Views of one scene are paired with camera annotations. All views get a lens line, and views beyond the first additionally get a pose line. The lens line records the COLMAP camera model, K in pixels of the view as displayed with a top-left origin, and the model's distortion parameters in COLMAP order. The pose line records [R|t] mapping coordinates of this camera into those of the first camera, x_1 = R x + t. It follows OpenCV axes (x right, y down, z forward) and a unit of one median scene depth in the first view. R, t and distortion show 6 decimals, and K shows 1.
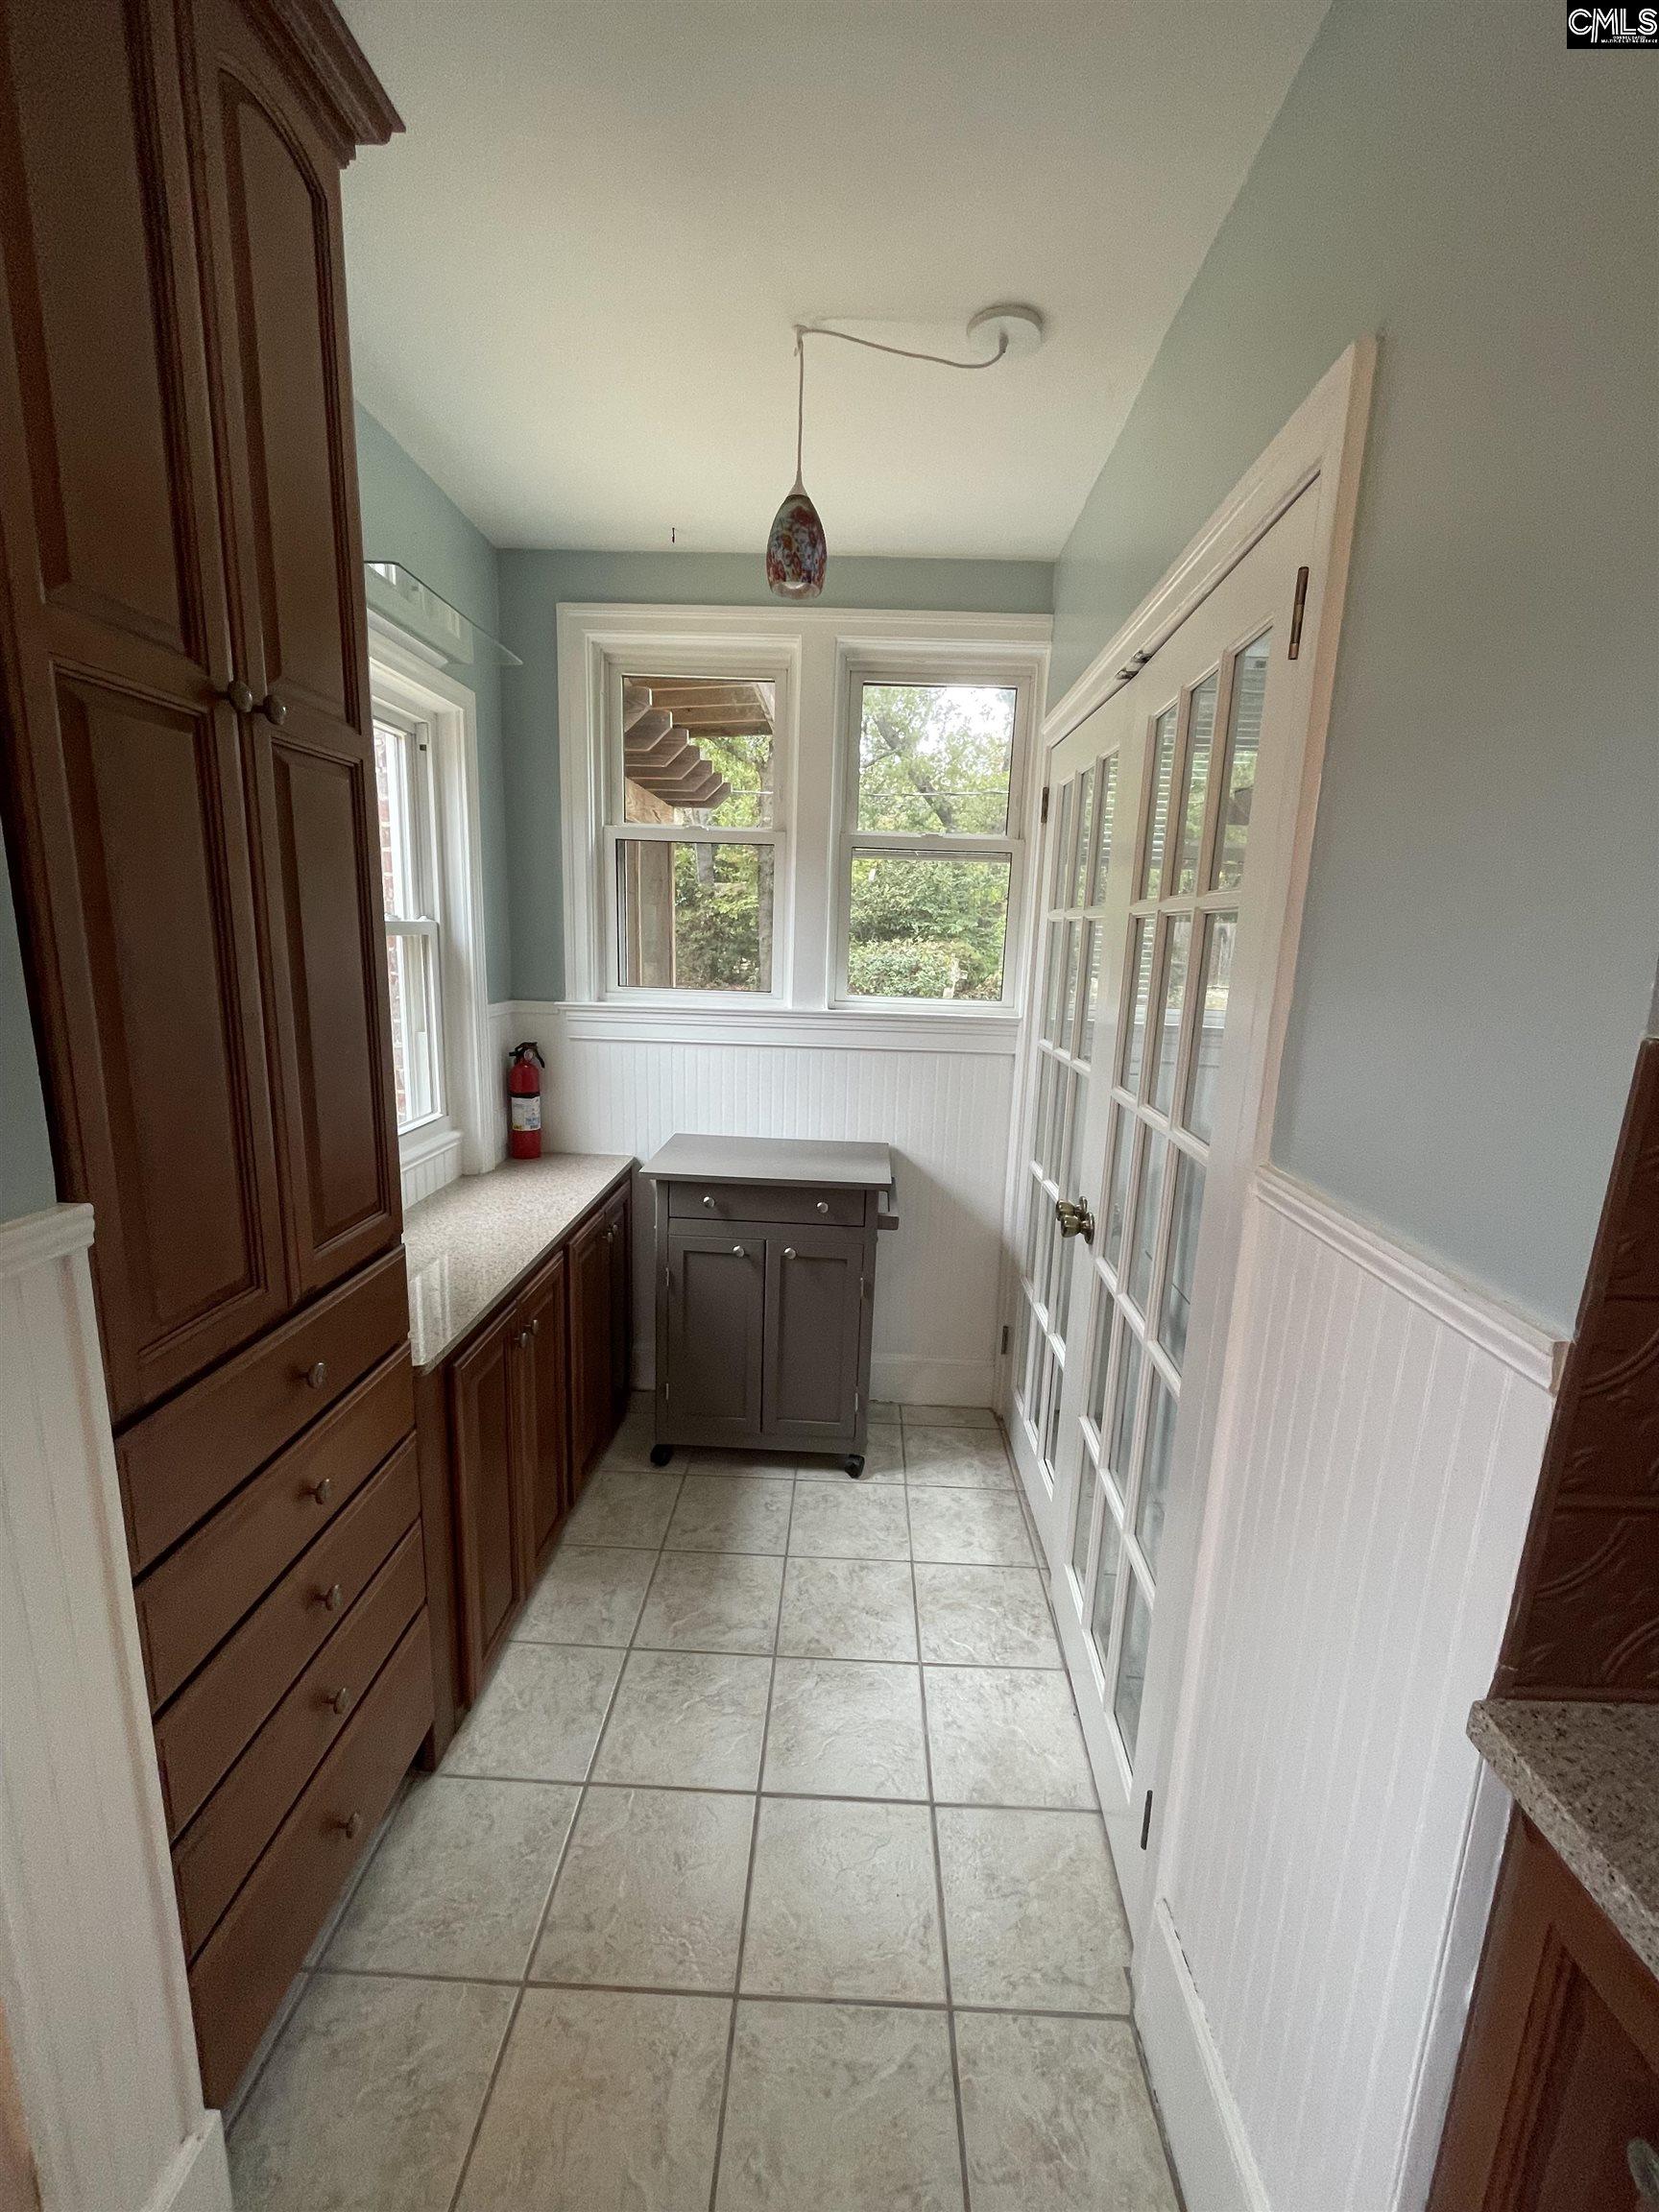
lens RADIAL K [[894.7, 0, 830.5], [0, 894.7, 1108.1], [0, 0, 1]] dist [0.000280, 0.000125]
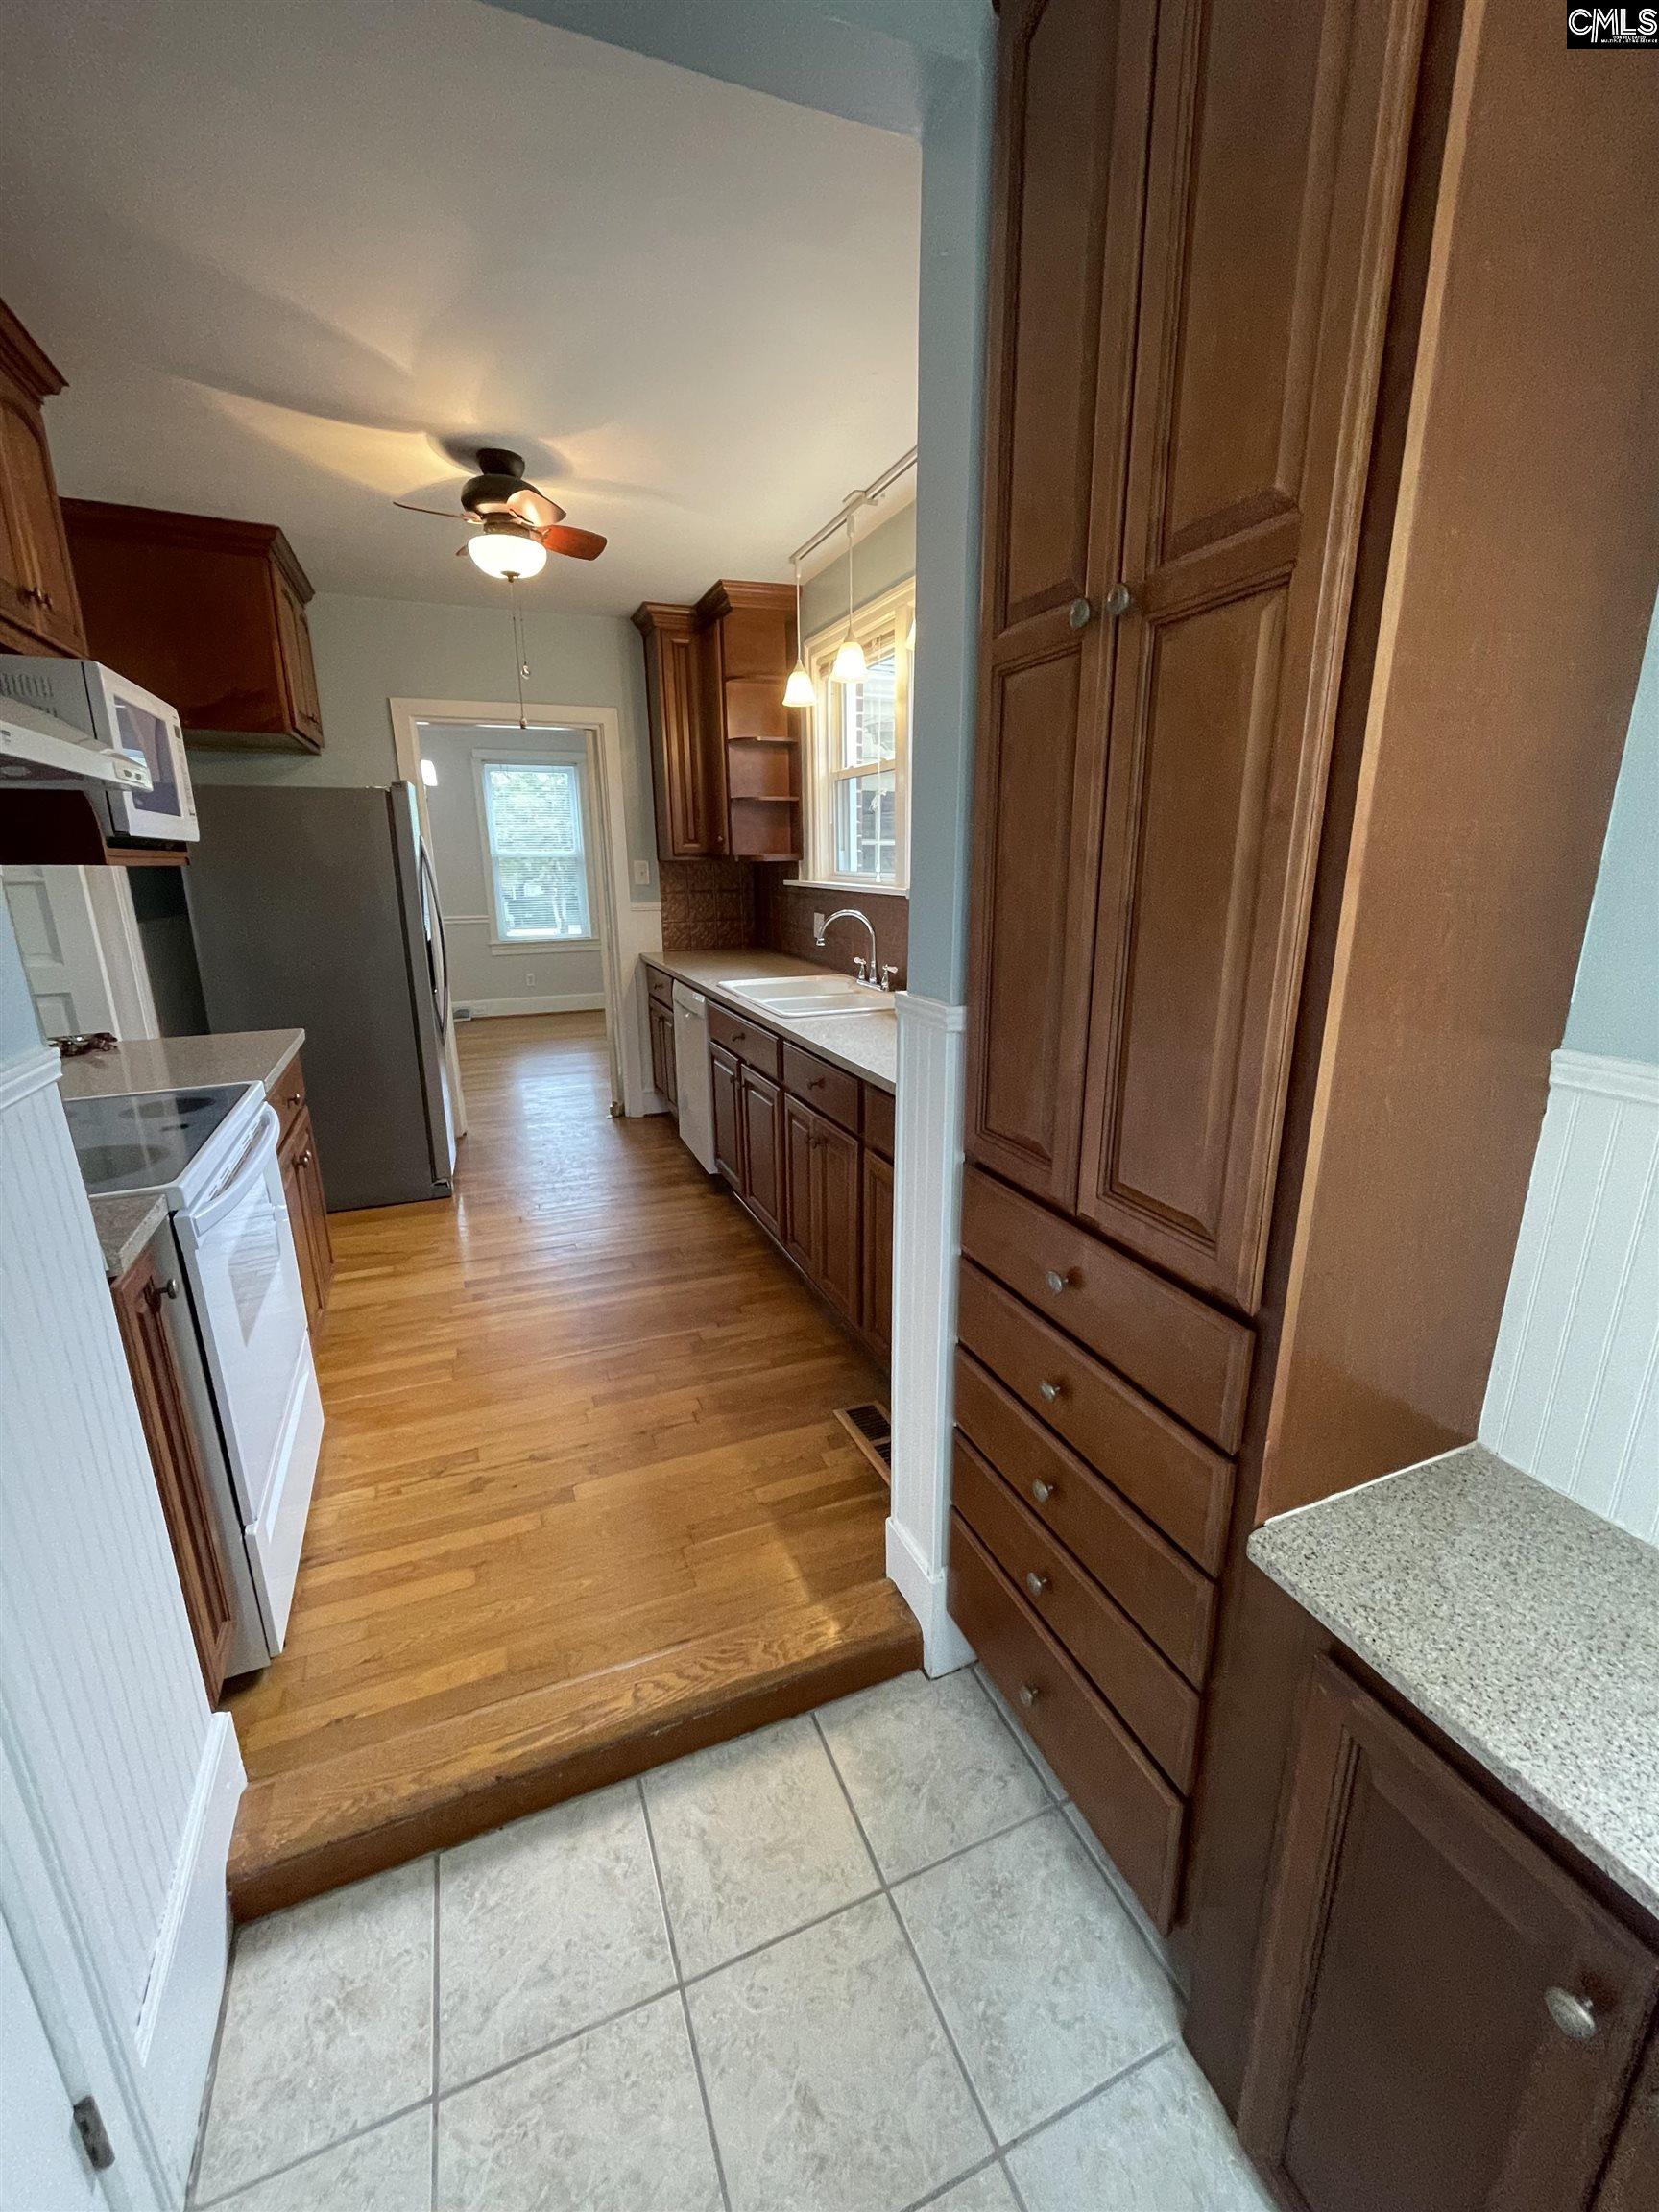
lens RADIAL K [[894.7, 0, 837.7], [0, 894.7, 1101.1], [0, 0, 1]] dist [0.000280, 0.000125]
pose [[-0.910255, 0.087380, -0.404723, 0.044488], [-0.099140, 0.903048, 0.417942, -0.260706], [0.402004, 0.420558, -0.813341, 1.427602]]
